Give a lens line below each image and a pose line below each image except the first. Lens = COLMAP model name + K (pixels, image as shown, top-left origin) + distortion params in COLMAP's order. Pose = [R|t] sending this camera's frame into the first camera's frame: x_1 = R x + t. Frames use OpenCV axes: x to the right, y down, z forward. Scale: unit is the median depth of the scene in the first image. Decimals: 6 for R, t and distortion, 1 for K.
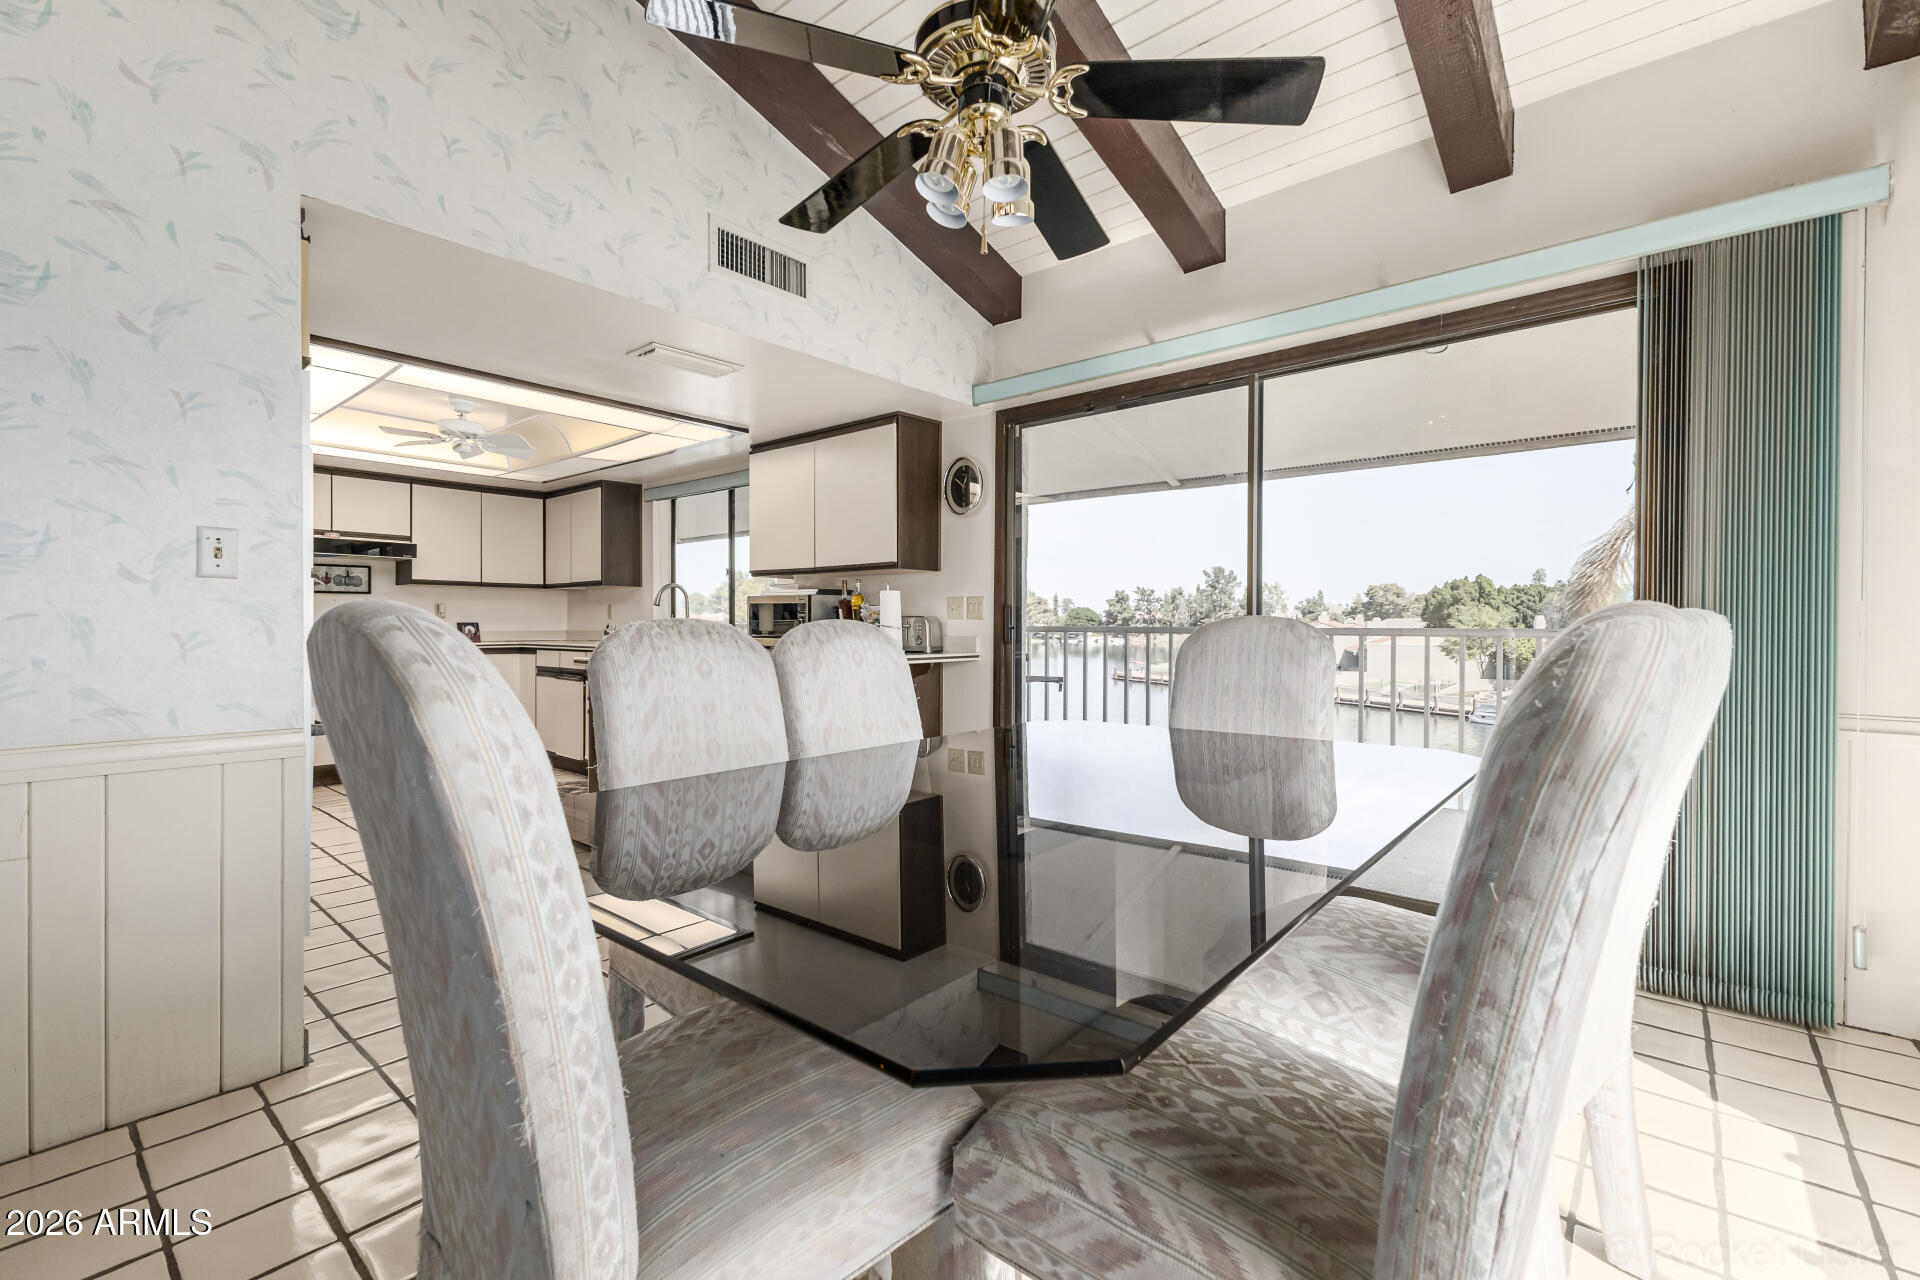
lens RADIAL K [[829.2, 0, 956.4], [0, 829.2, 633.0], [0, 0, 1]] dist [0.001190, -0.000012]
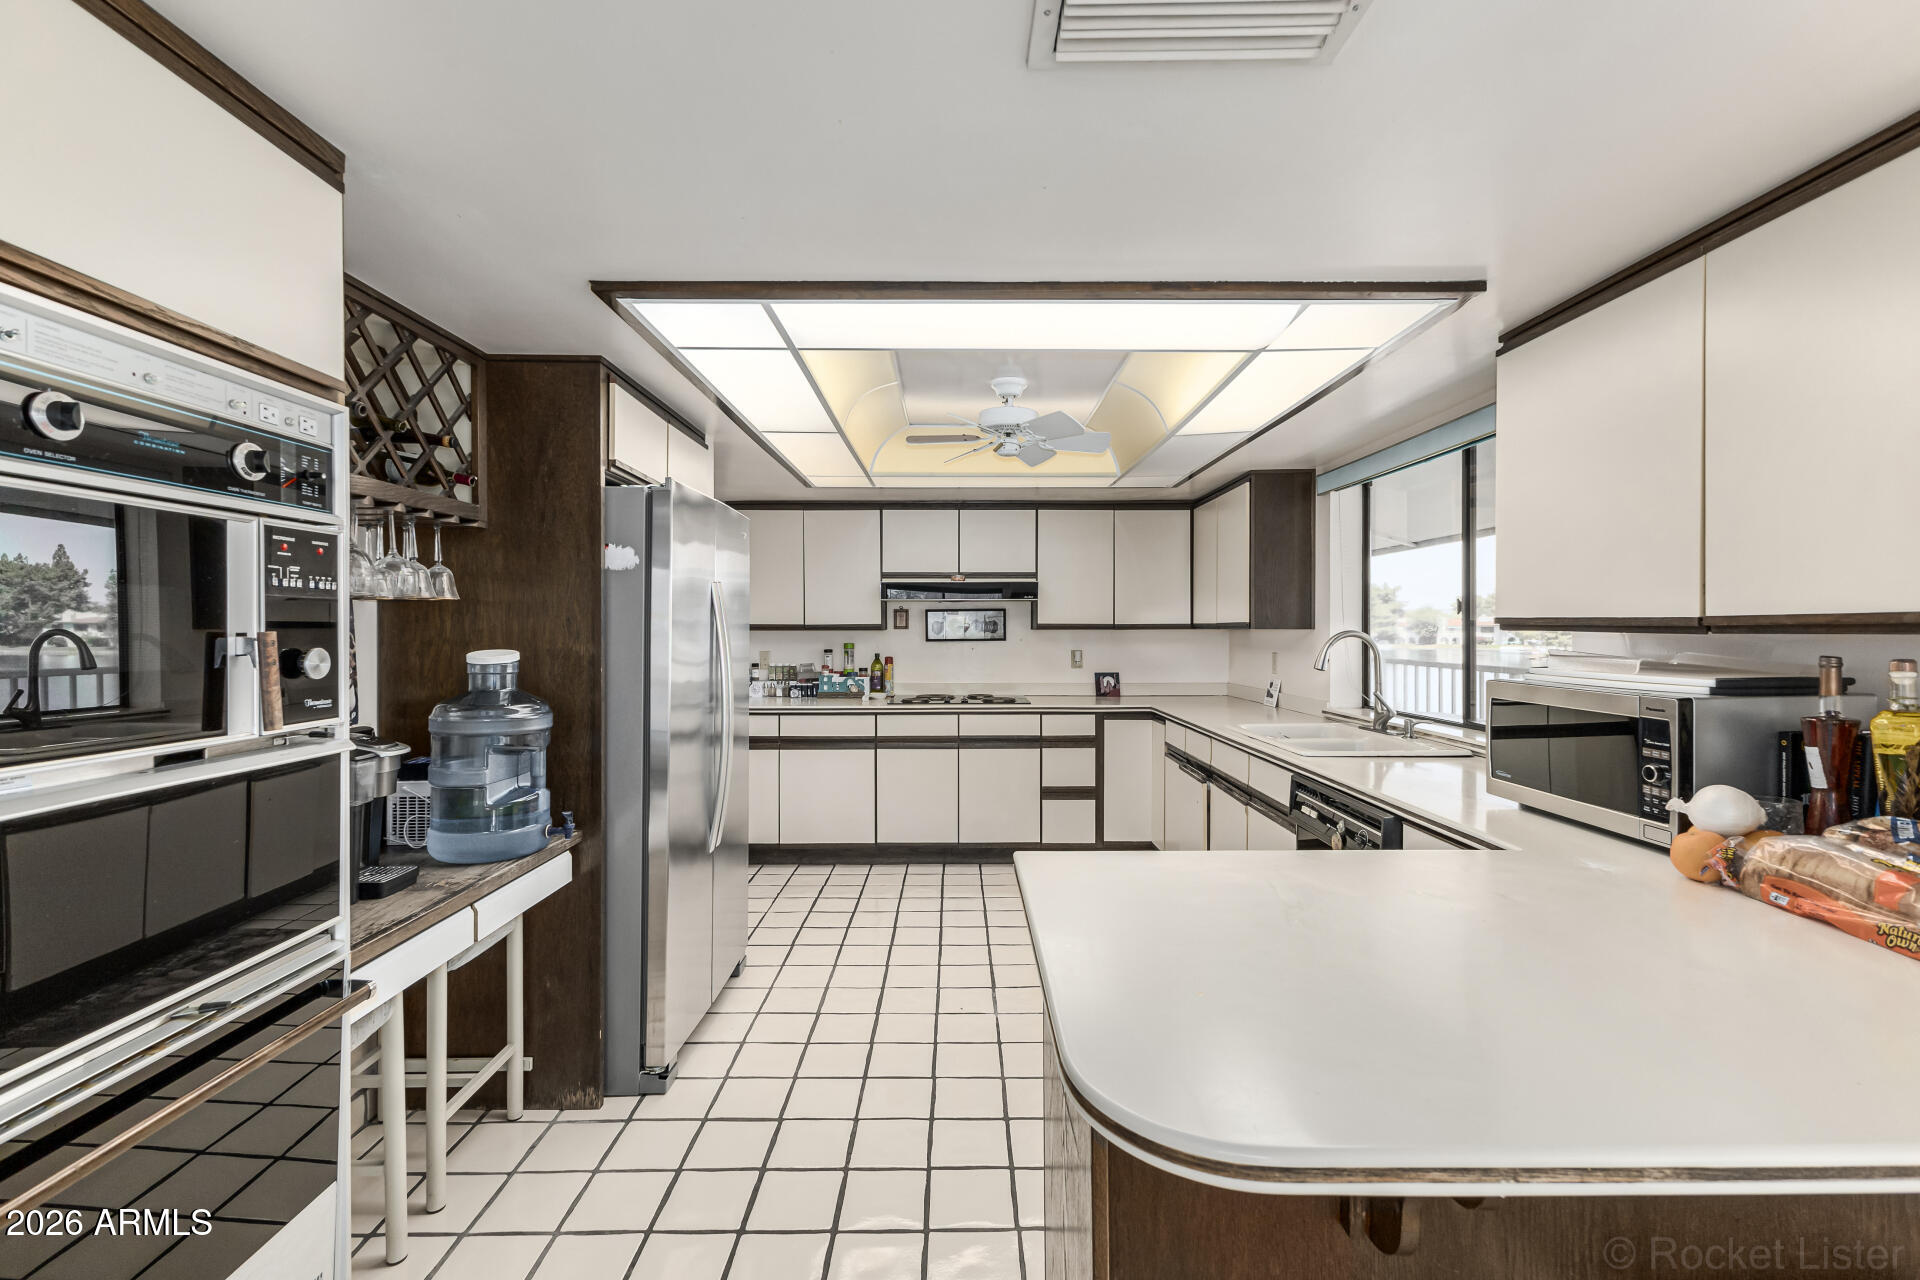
lens RADIAL K [[829.2, 0, 948.2], [0, 829.2, 629.8], [0, 0, 1]] dist [0.001190, -0.000012]
pose [[0.650514, -0.007285, -0.759460, -0.085191], [0.000777, 0.999960, -0.008926, -0.053329], [0.759494, 0.005216, 0.650493, 0.402925]]
